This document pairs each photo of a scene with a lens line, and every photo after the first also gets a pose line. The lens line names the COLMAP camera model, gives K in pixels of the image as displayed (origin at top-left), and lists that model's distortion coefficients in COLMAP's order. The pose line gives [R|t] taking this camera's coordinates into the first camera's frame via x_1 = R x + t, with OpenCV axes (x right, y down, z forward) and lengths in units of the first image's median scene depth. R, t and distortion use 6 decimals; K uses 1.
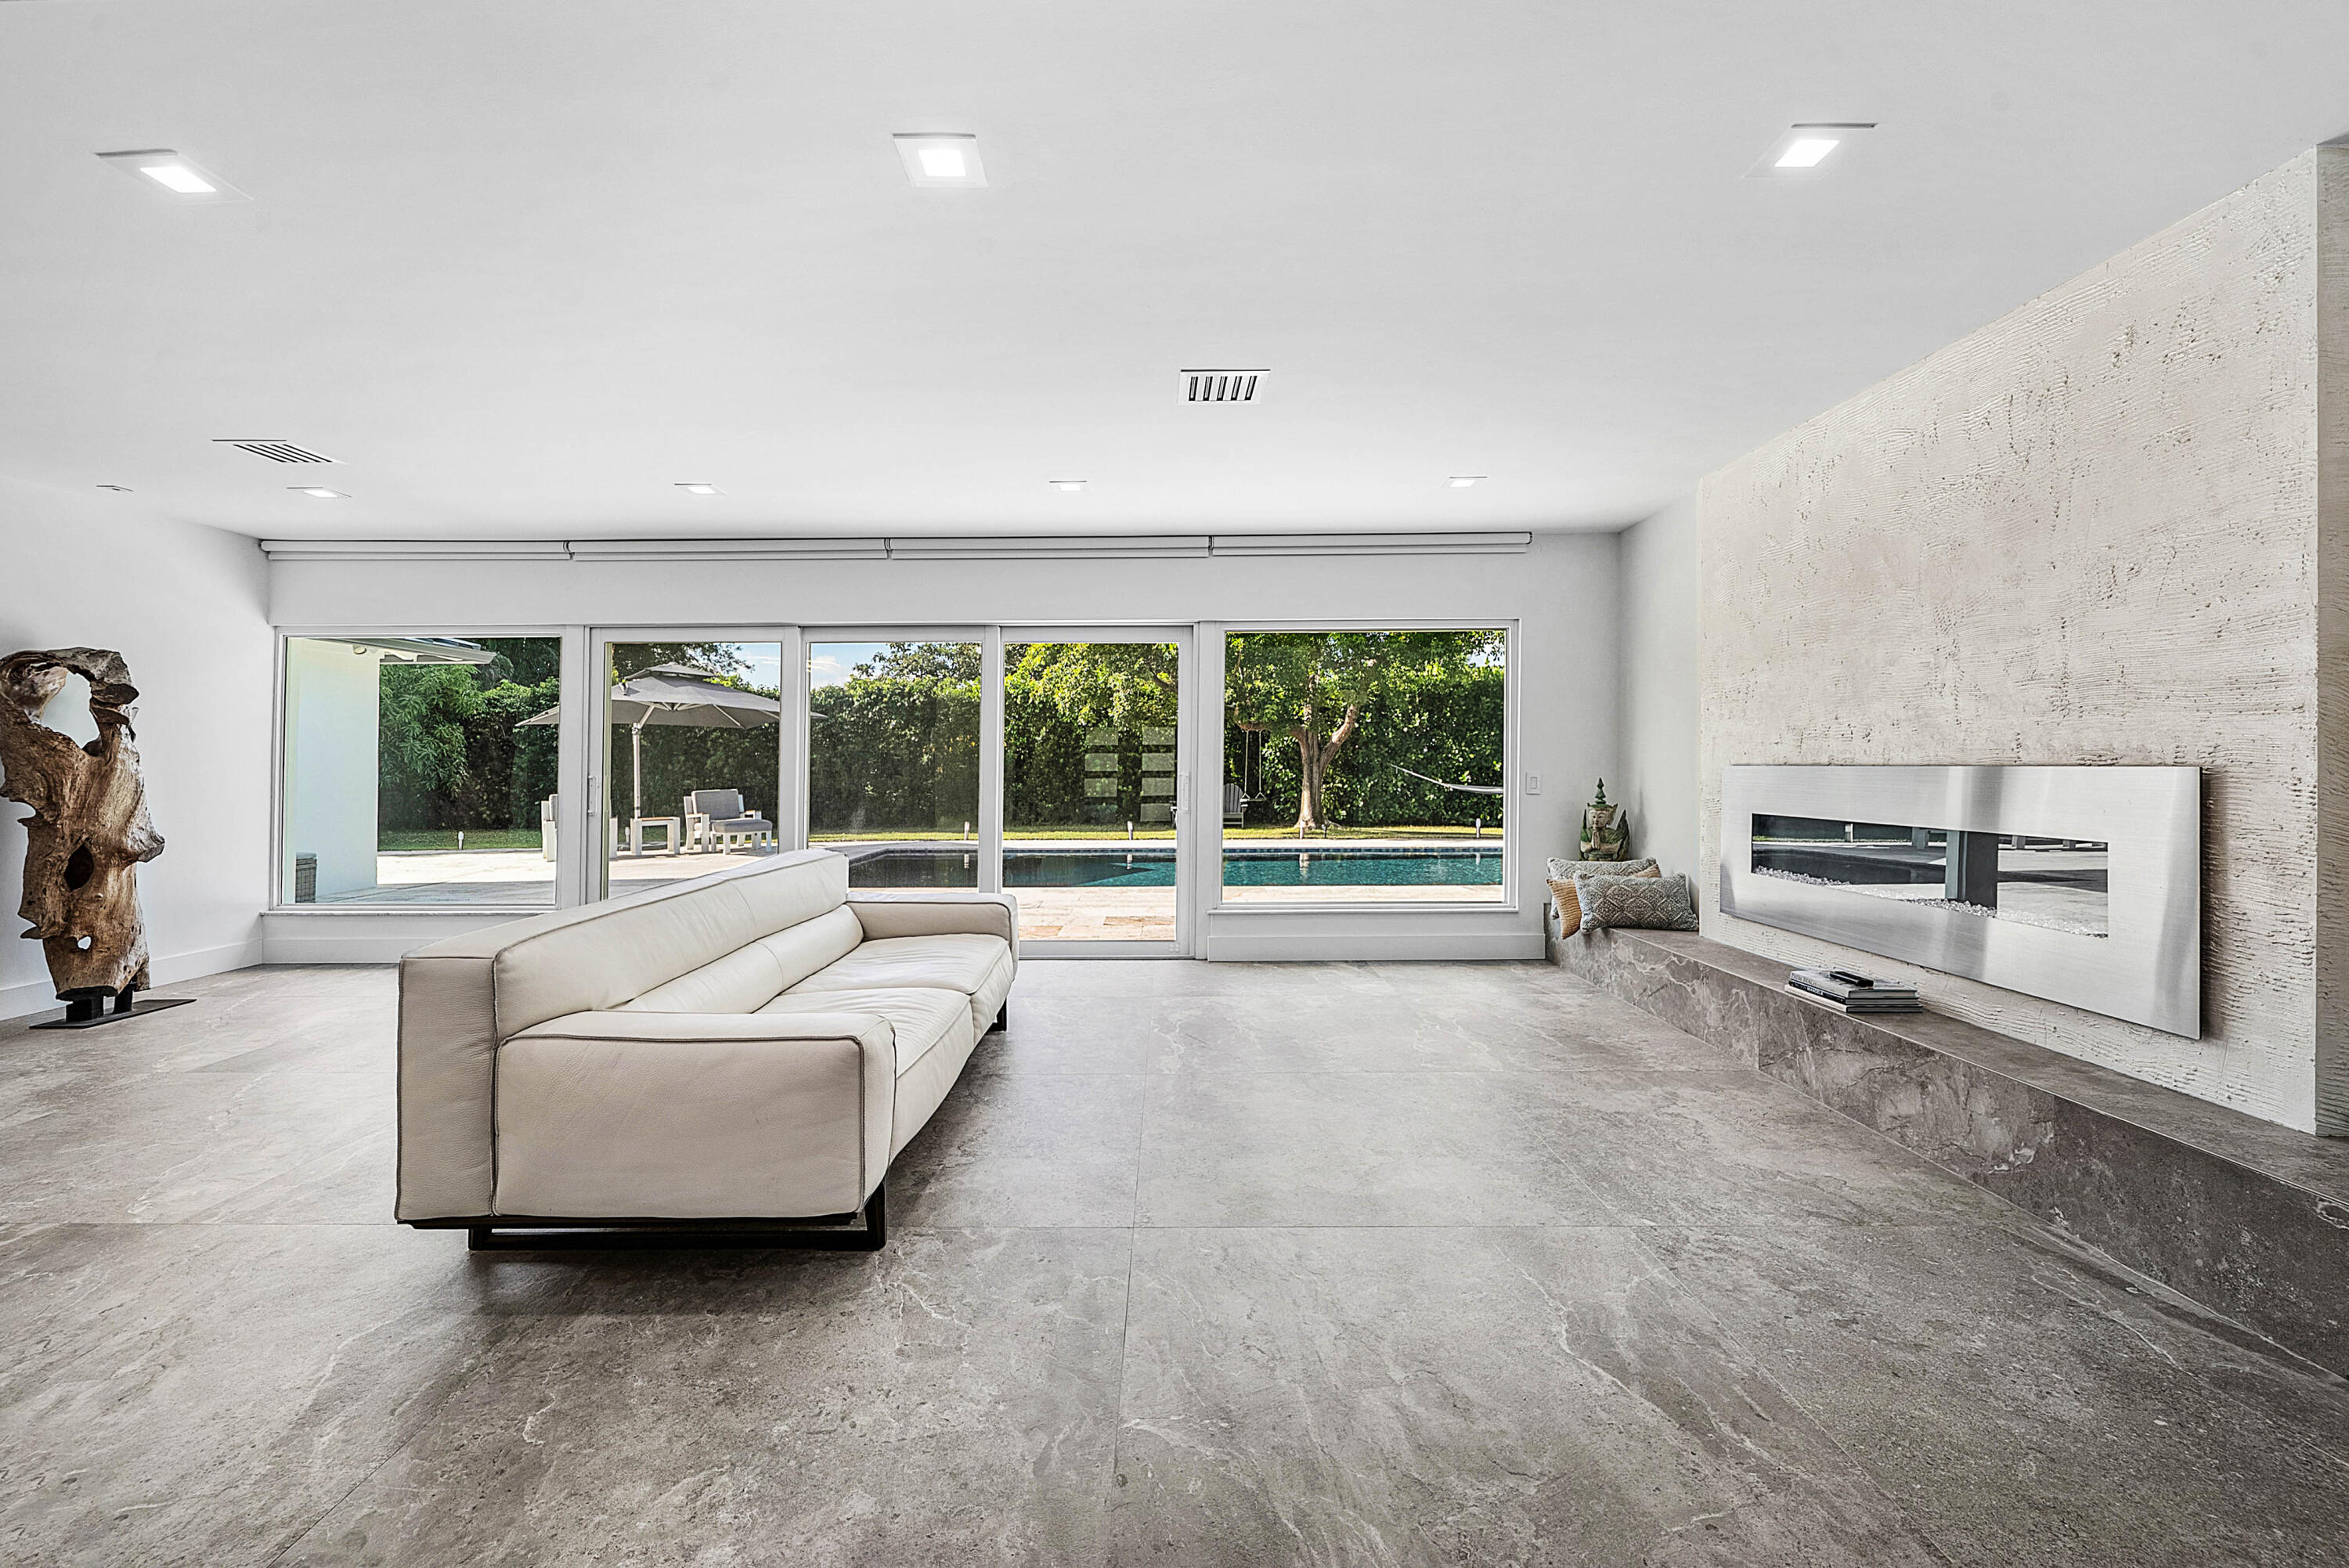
lens RADIAL K [[992.9, 0, 1166.0], [0, 992.9, 748.1], [0, 0, 1]] dist [-0.000984, -0.000363]
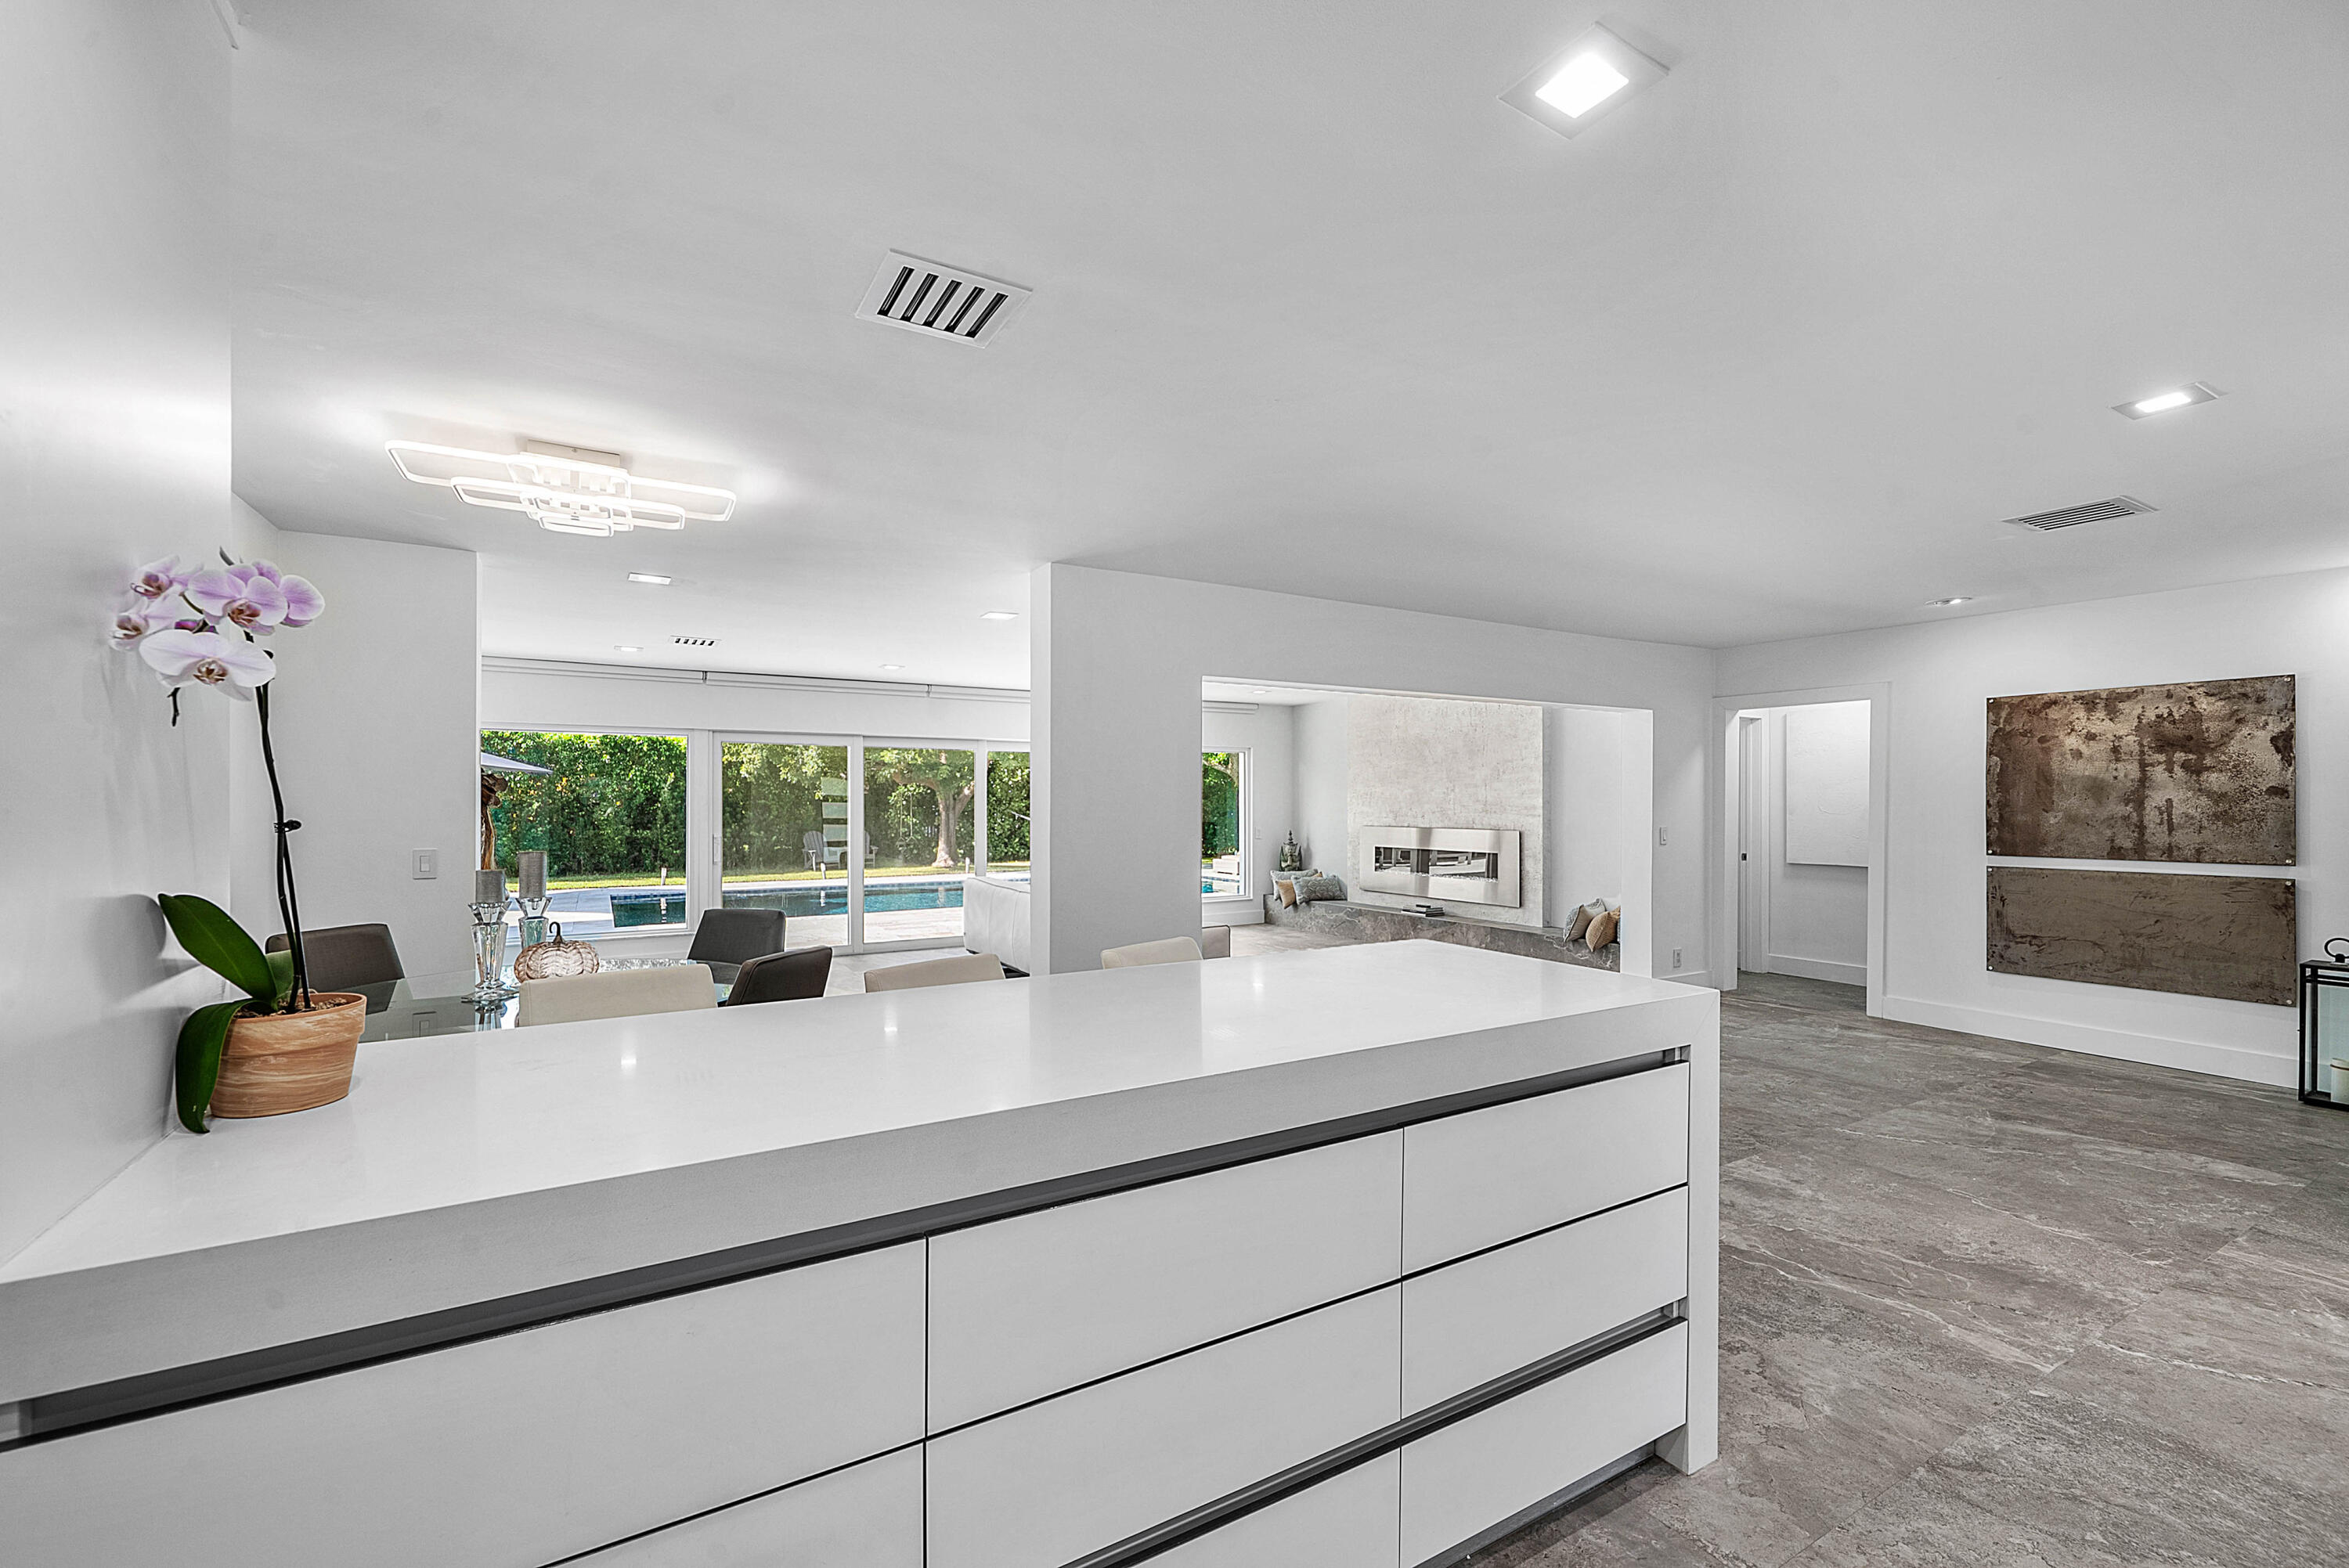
lens RADIAL K [[992.9, 0, 1211.9], [0, 992.9, 784.5], [0, 0, 1]] dist [-0.000984, -0.000363]
pose [[0.842326, 0.012344, 0.538827, -1.310546], [-0.011432, 0.999922, -0.005035, -0.083428], [-0.538847, -0.001918, 0.842402, -1.015329]]
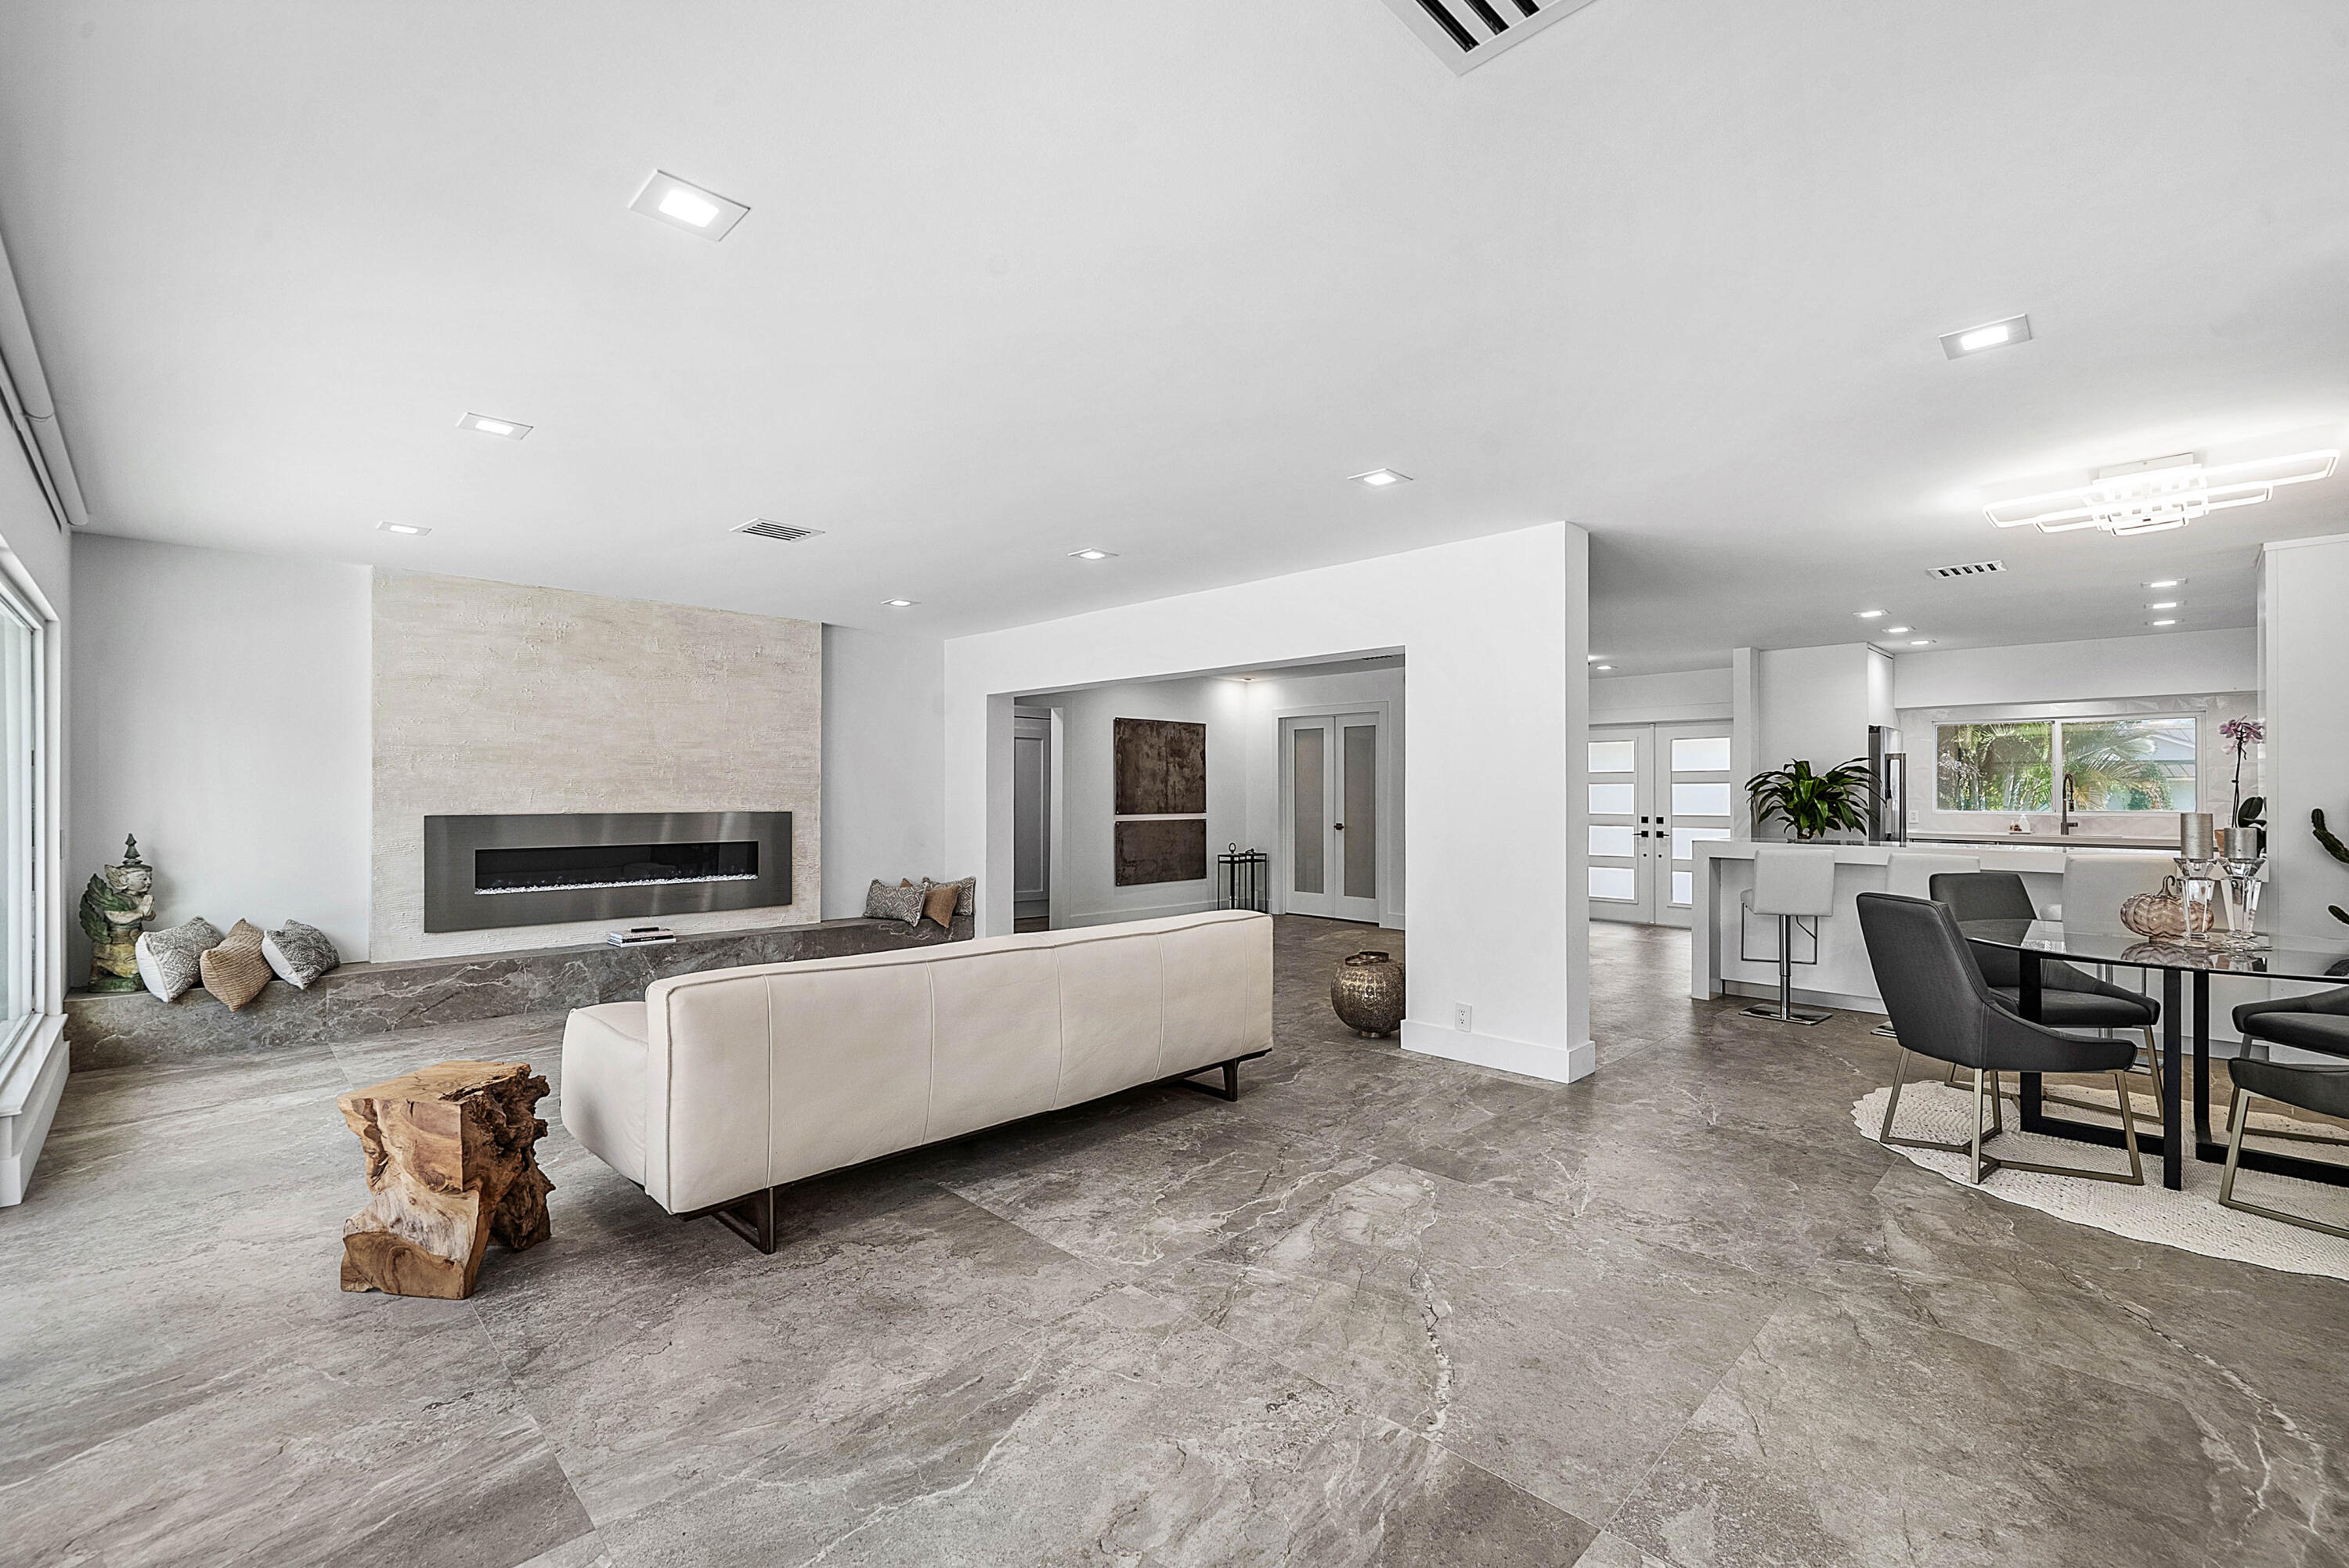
lens RADIAL K [[992.9, 0, 1196.1], [0, 992.9, 792.6], [0, 0, 1]] dist [-0.000984, -0.000363]
pose [[-0.720956, 0.003334, 0.692972, -1.327800], [-0.011735, 0.999786, -0.017018, 0.000833], [-0.692881, -0.020401, -0.720763, 1.651505]]
